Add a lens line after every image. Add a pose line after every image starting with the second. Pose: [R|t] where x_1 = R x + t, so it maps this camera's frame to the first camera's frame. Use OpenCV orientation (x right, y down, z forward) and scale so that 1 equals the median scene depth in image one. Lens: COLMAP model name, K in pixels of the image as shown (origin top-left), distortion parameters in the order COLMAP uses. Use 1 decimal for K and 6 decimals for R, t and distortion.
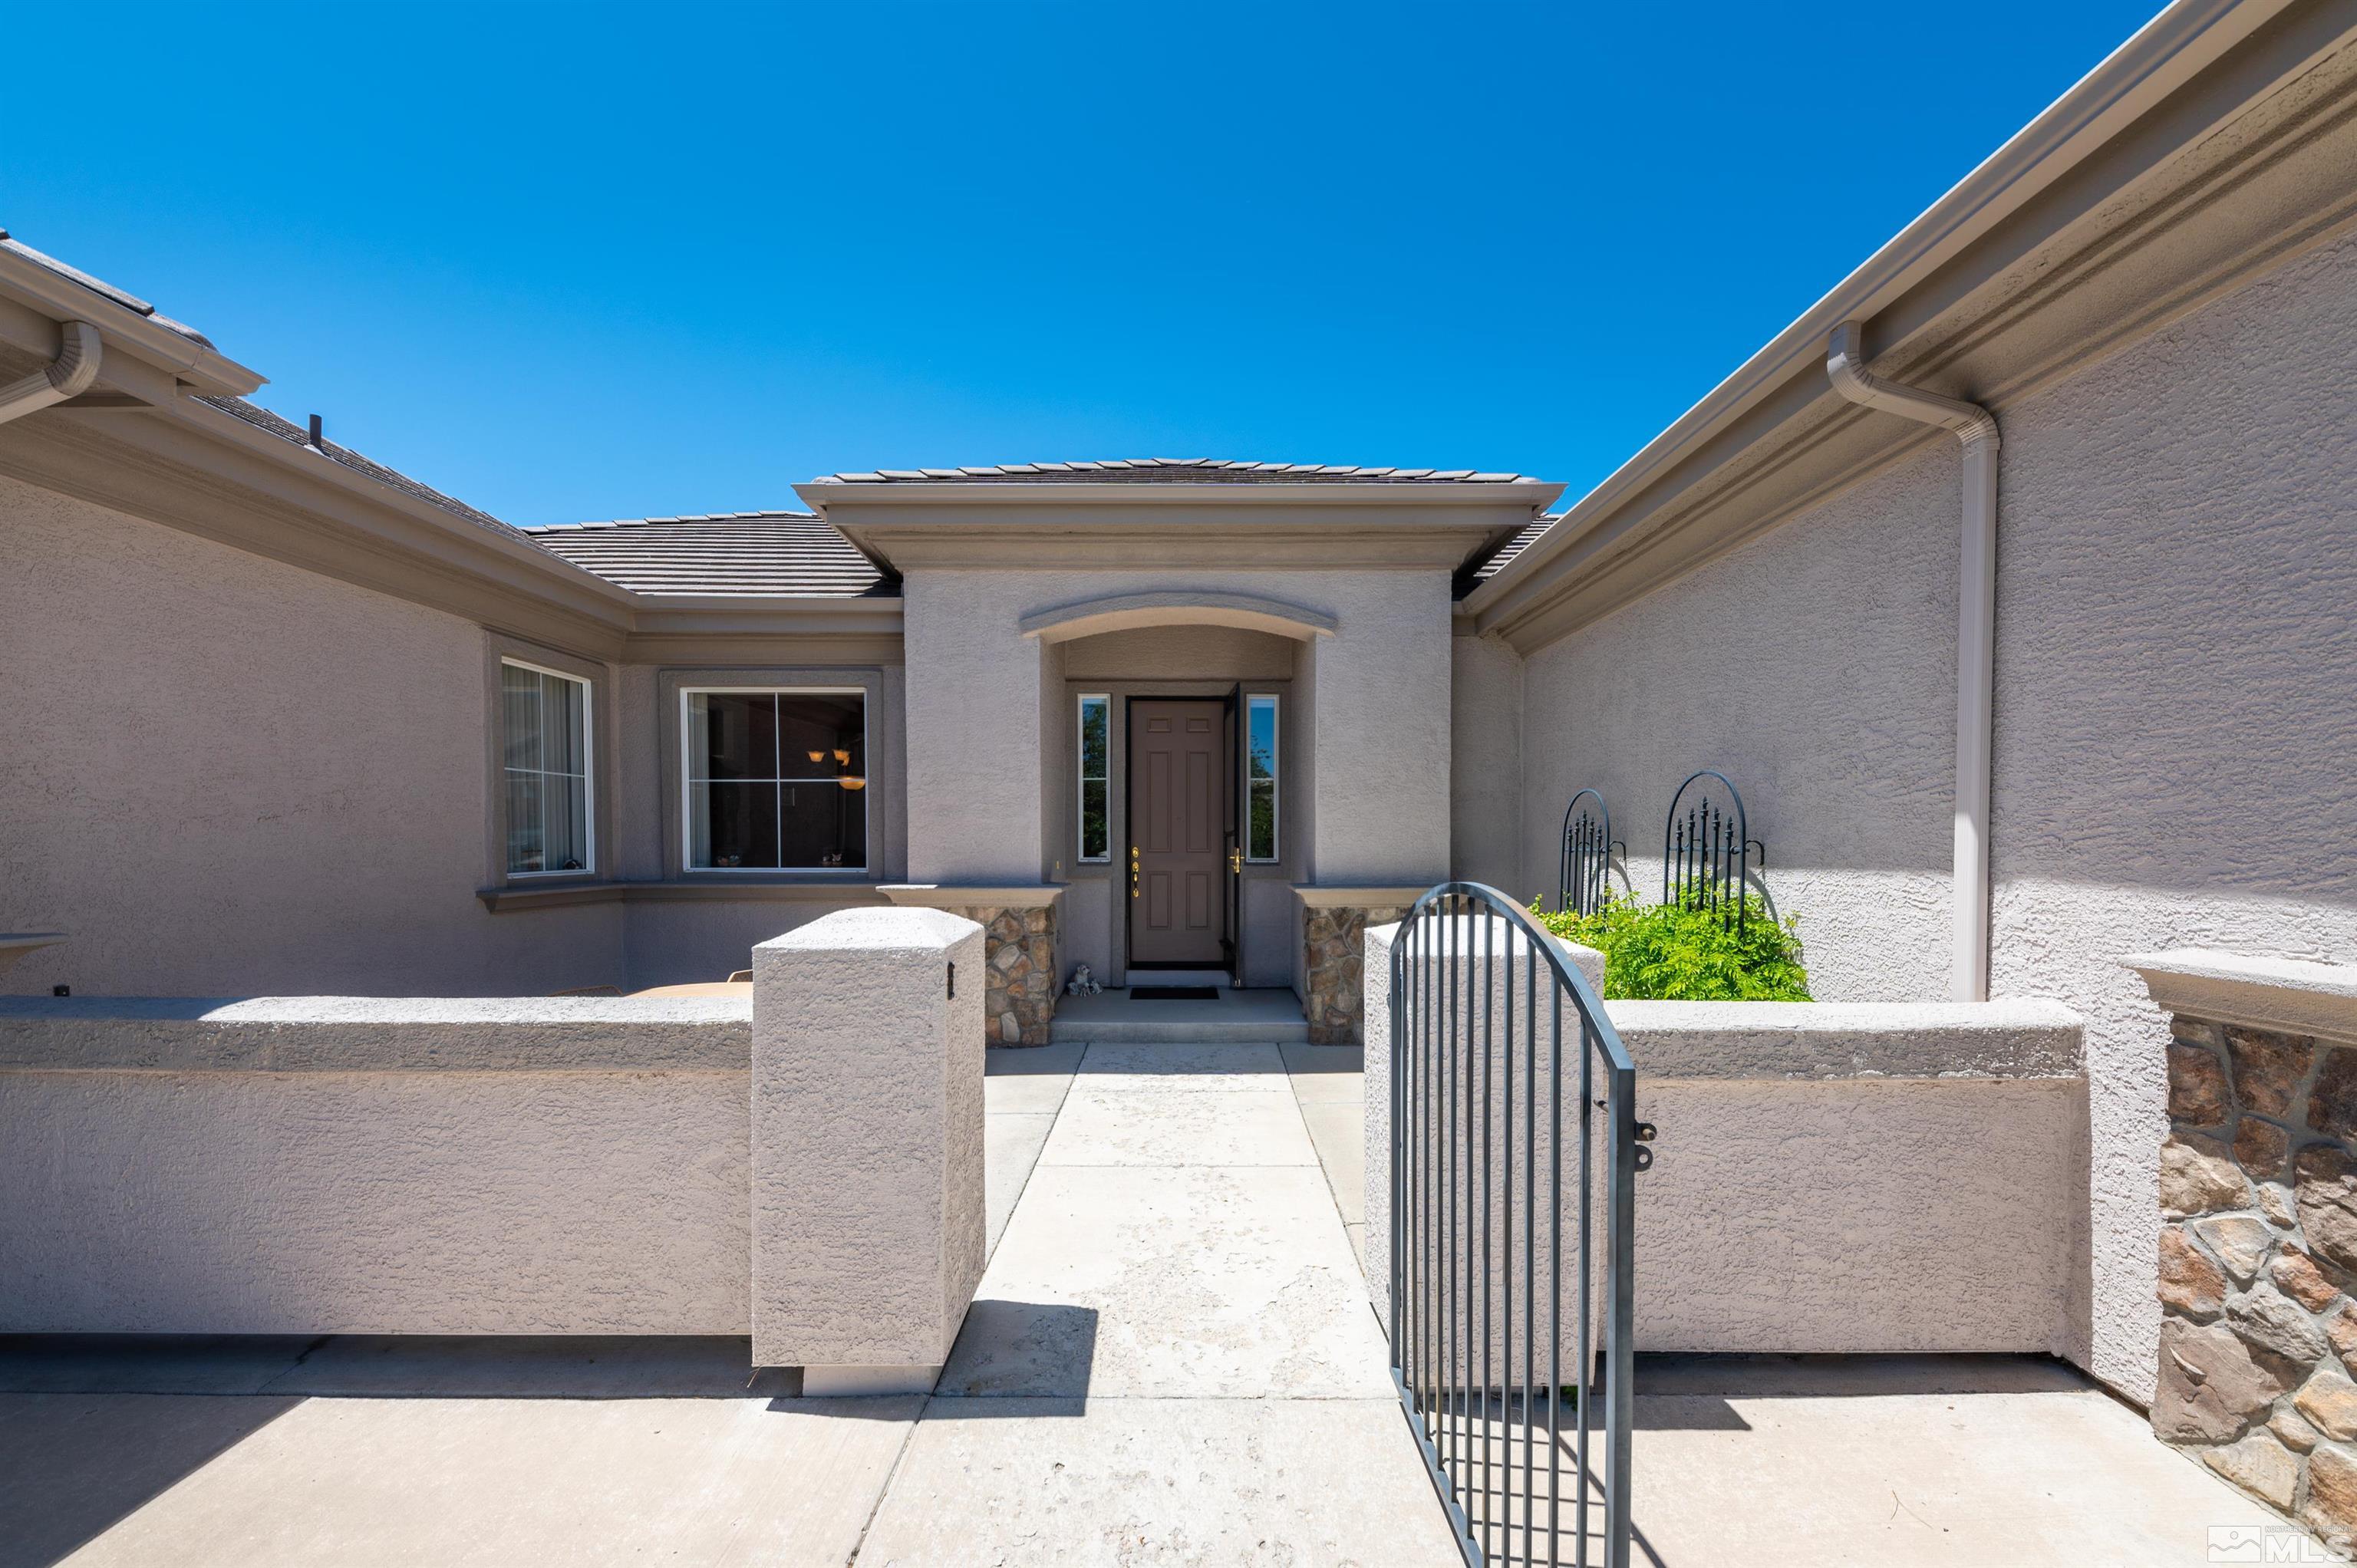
lens RADIAL K [[888.1, 0, 1200.0], [0, 888.1, 869.3], [0, 0, 1]] dist [-0.003163, -0.000104]
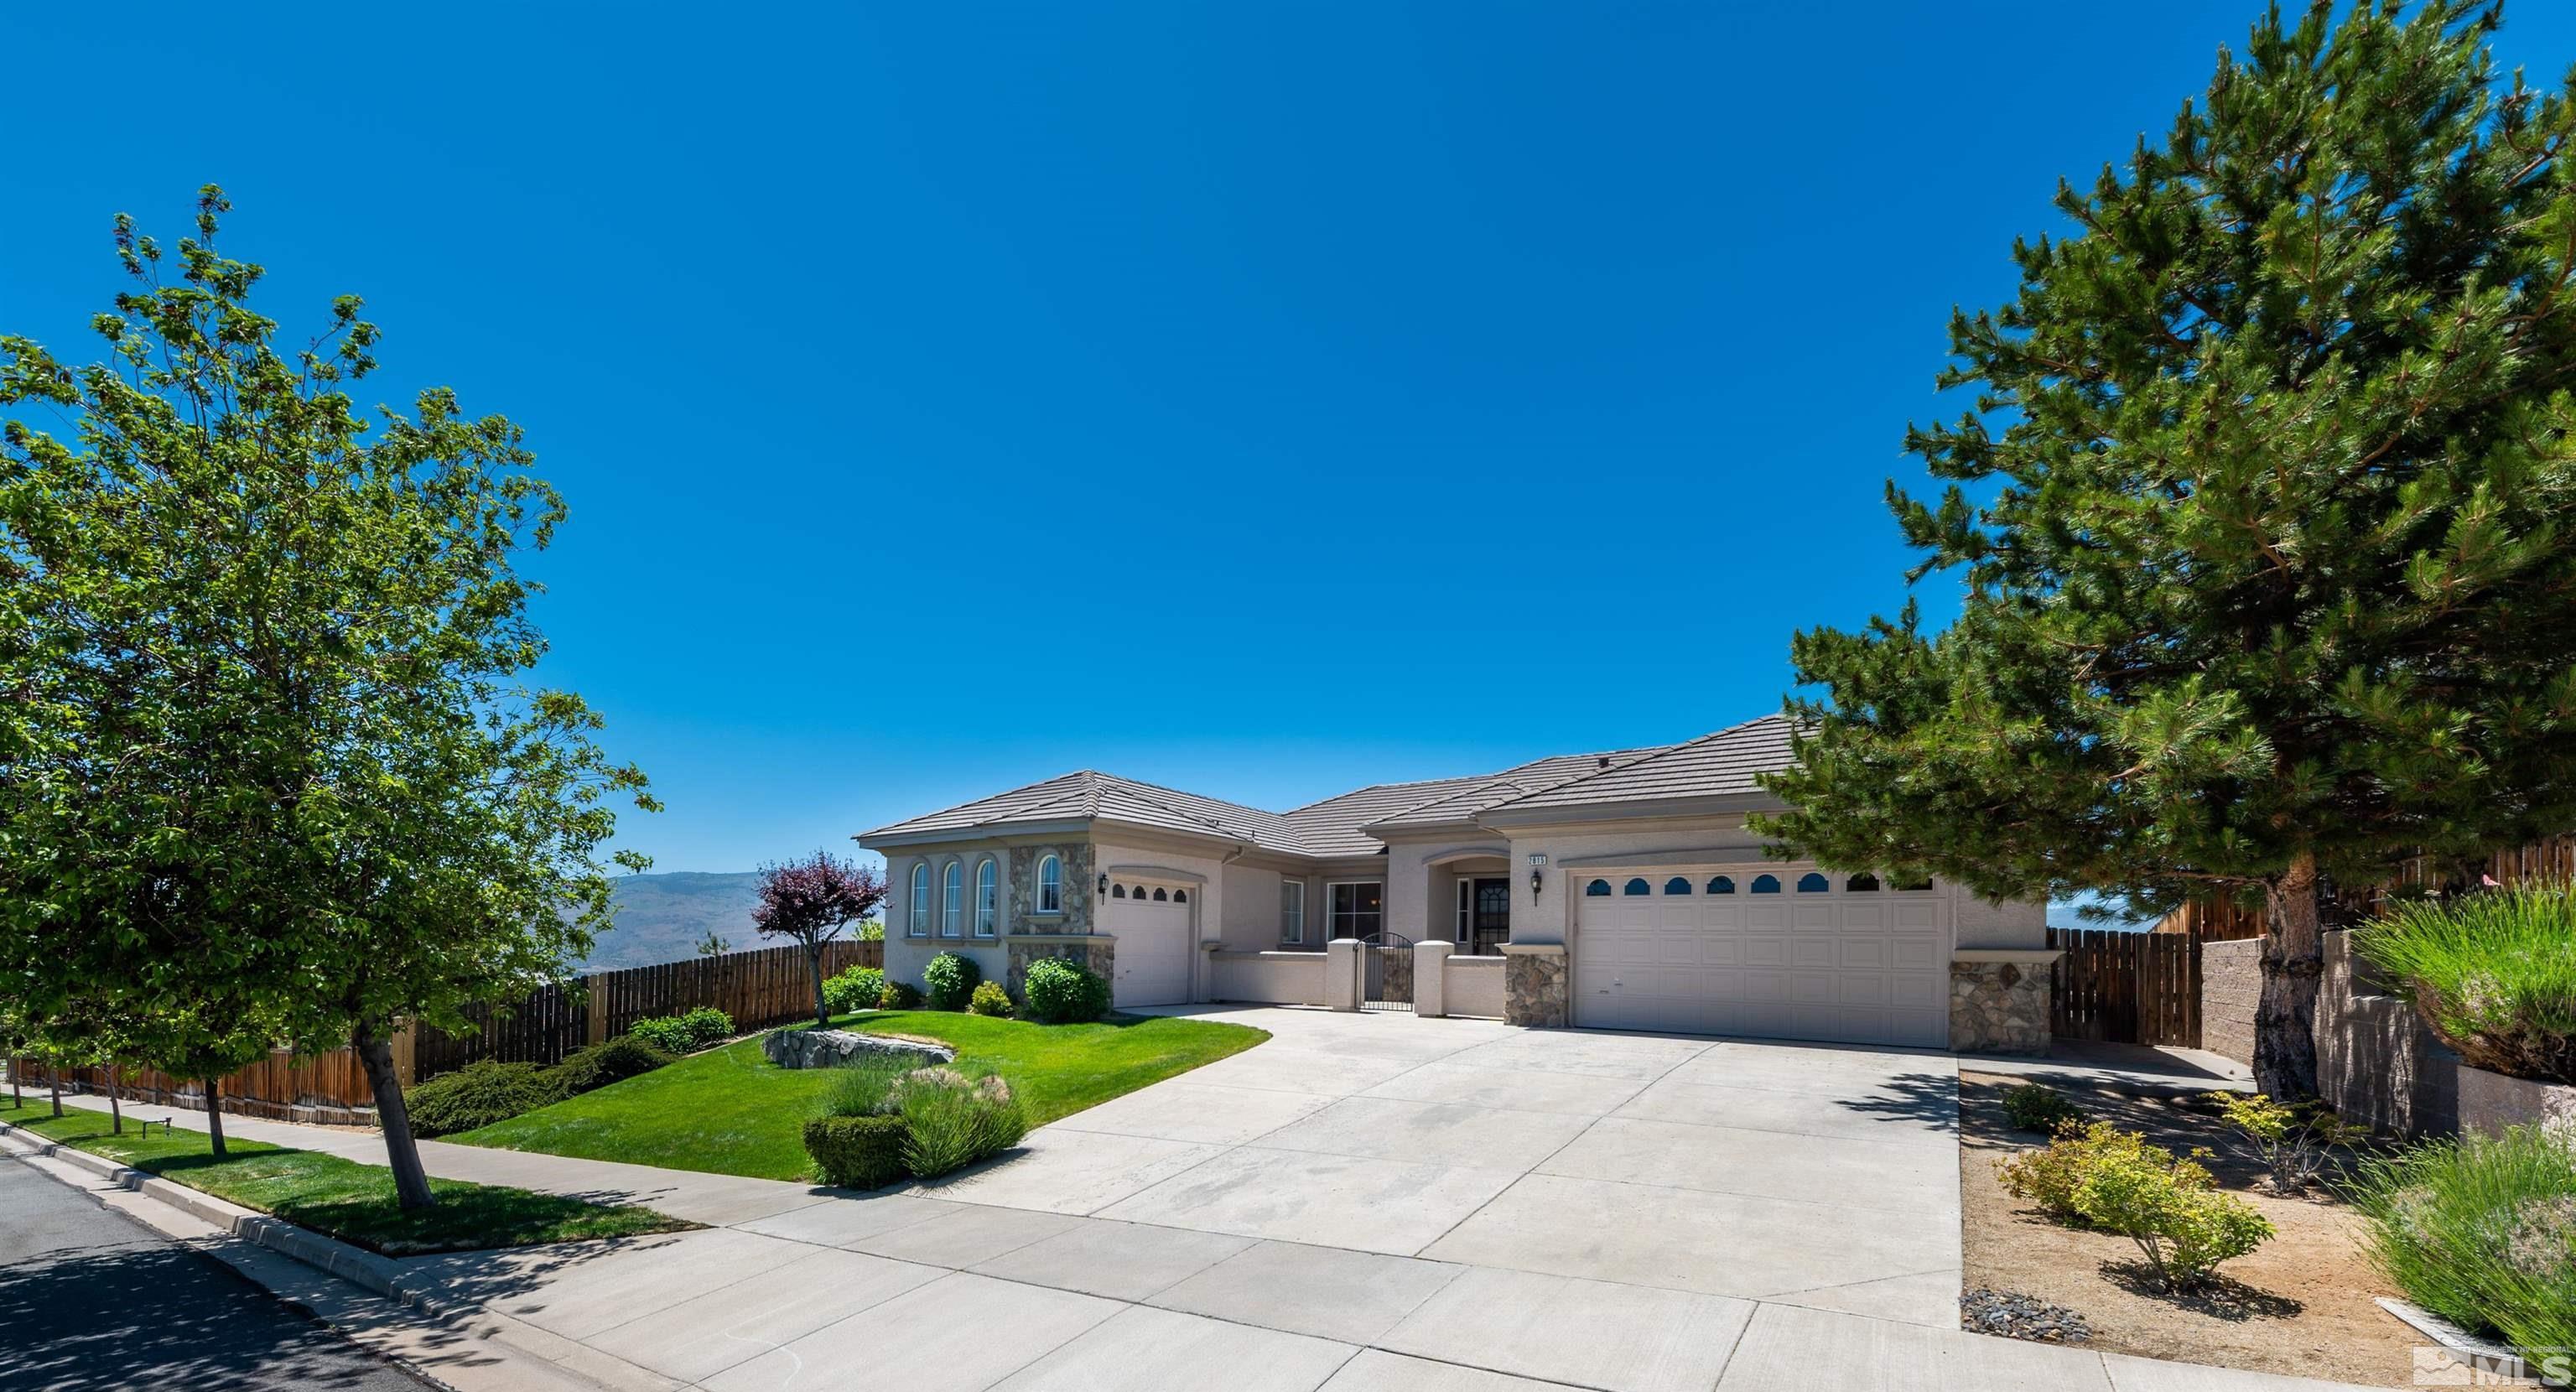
lens RADIAL K [[941.3, 0, 1312.9], [0, 941.3, 943.7], [0, 0, 1]] dist [-0.003020, -0.000048]
pose [[0.846570, 0.006573, -0.532237, 1.212737], [-0.030196, 0.998906, -0.035694, 0.133375], [0.531420, 0.046289, 0.845843, -1.941510]]
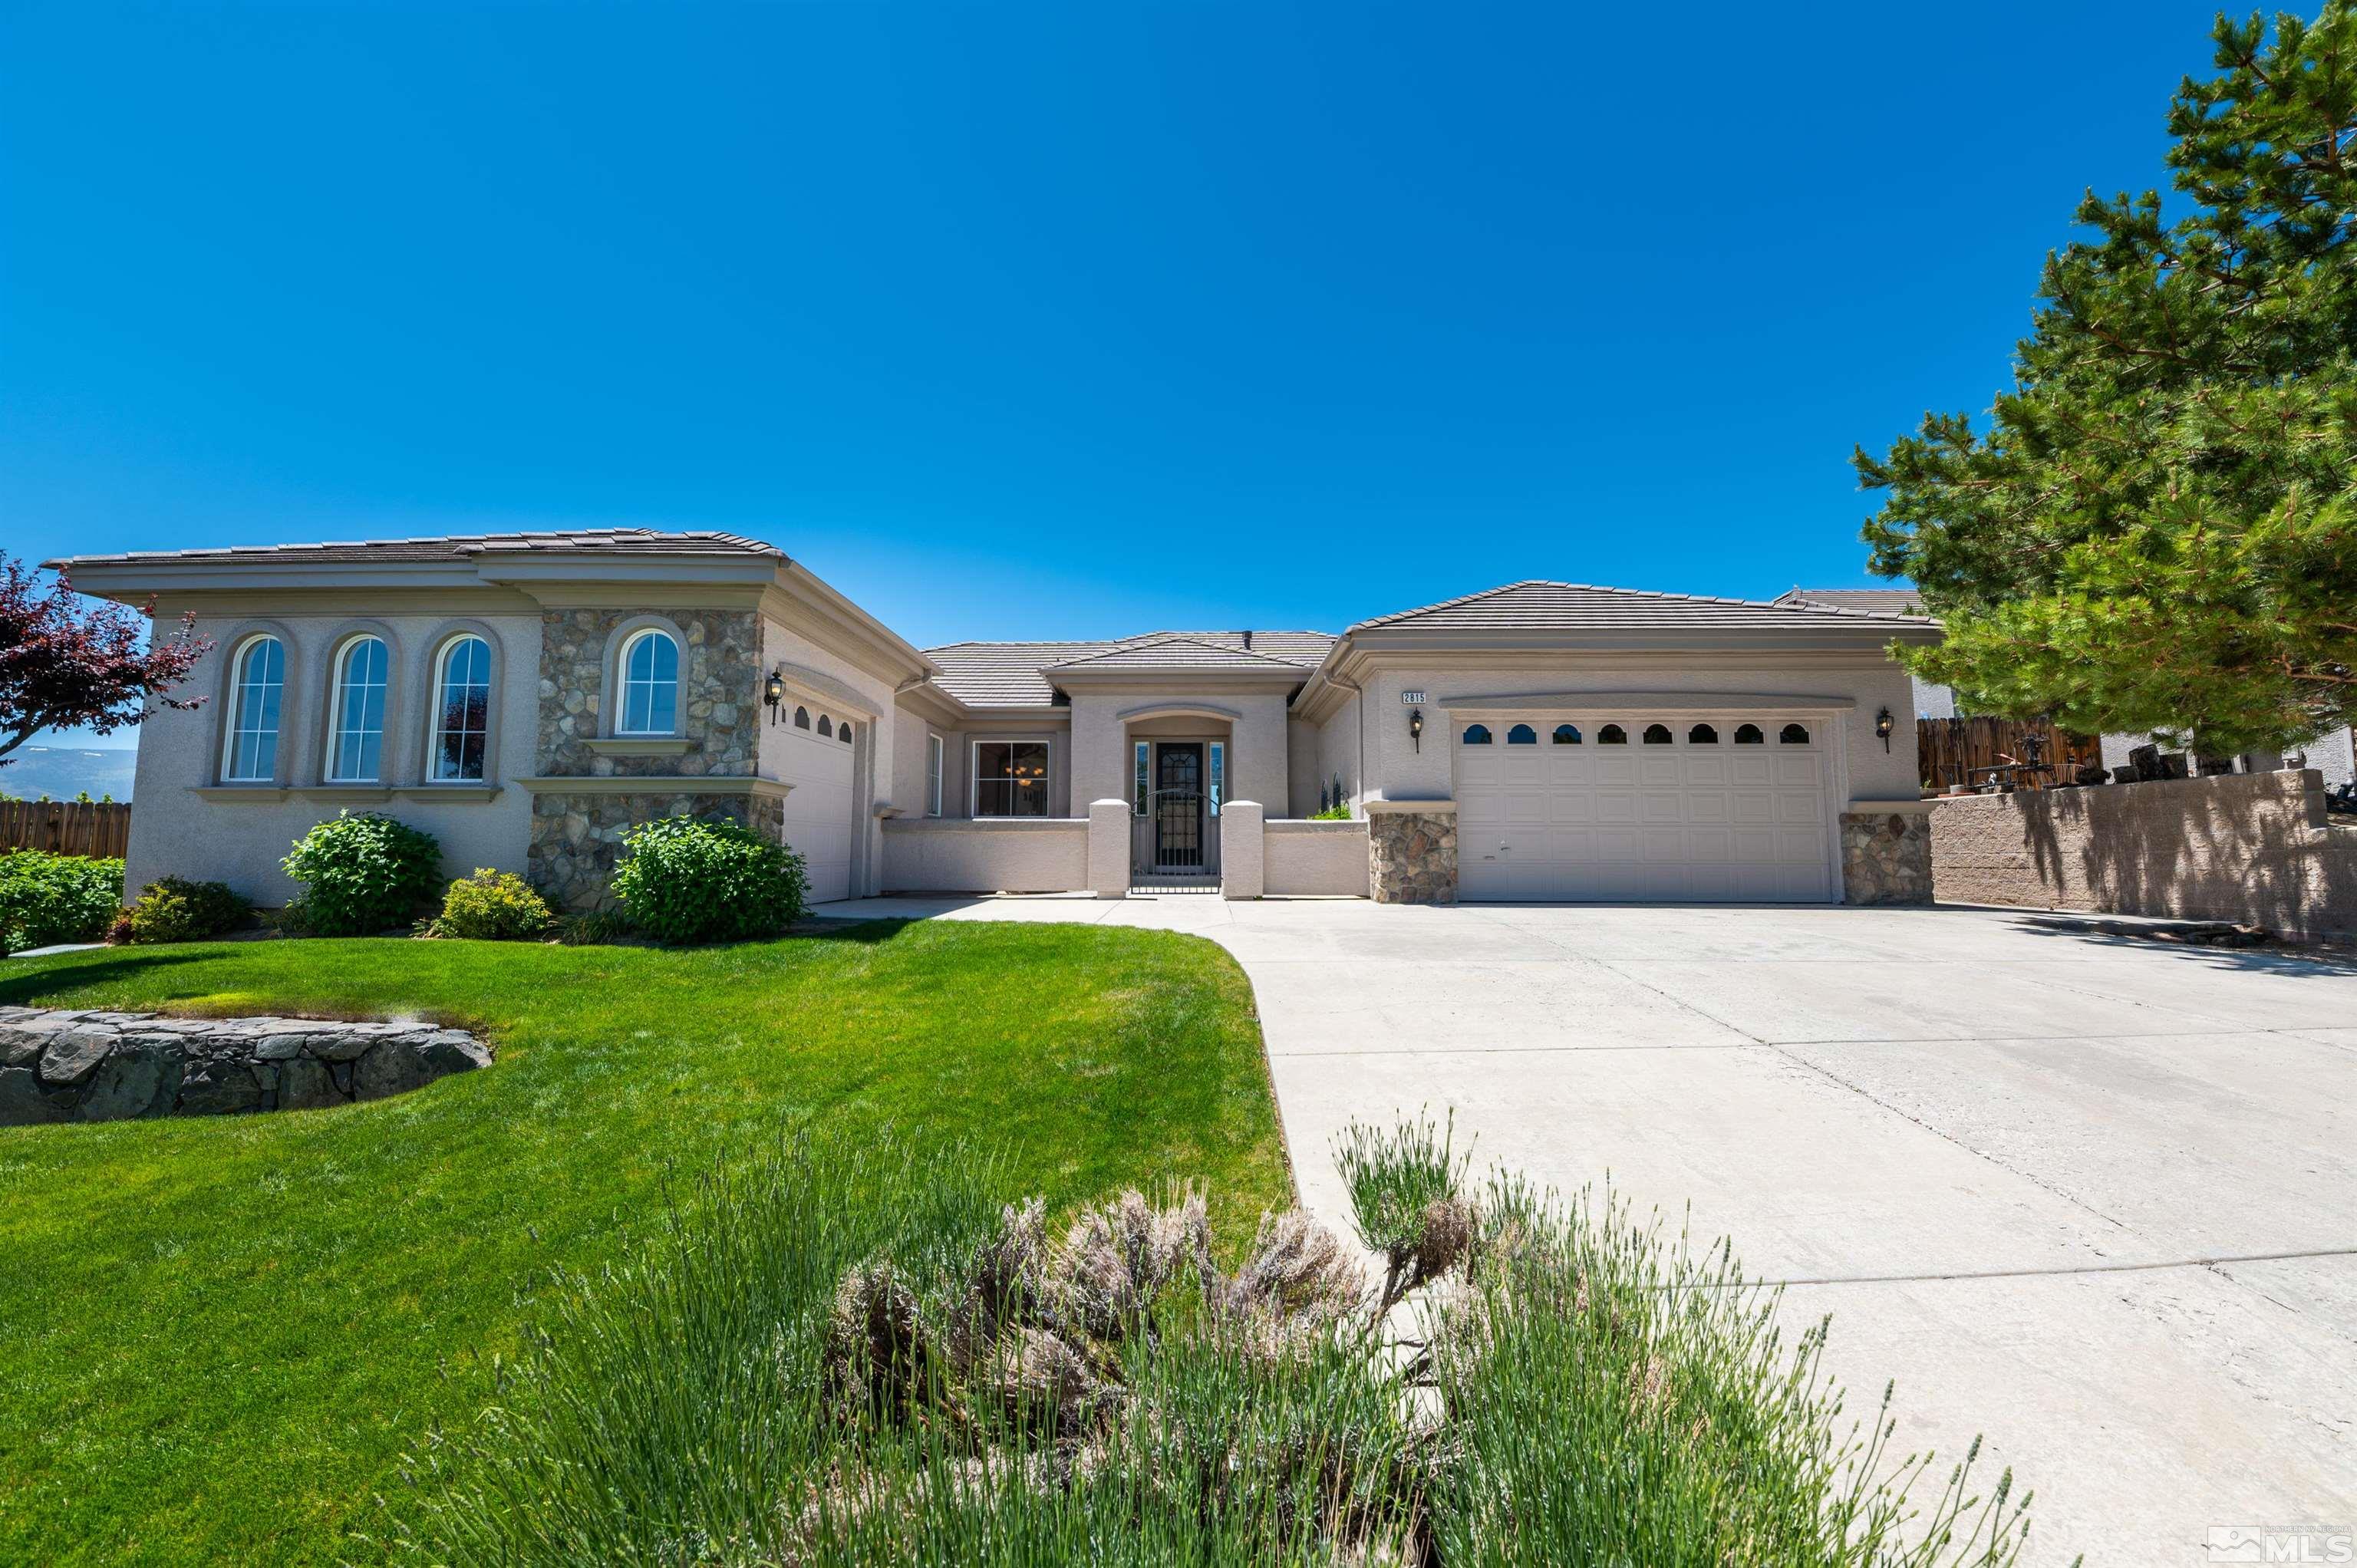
lens RADIAL K [[824.2, 0, 1196.5], [0, 824.2, 787.2], [0, 0, 1]] dist [0.003252, -0.001182]
pose [[0.999939, -0.003851, -0.010335, 0.048883], [0.002687, 0.993884, -0.110398, 0.186937], [0.010697, 0.110363, 0.993834, -1.330910]]
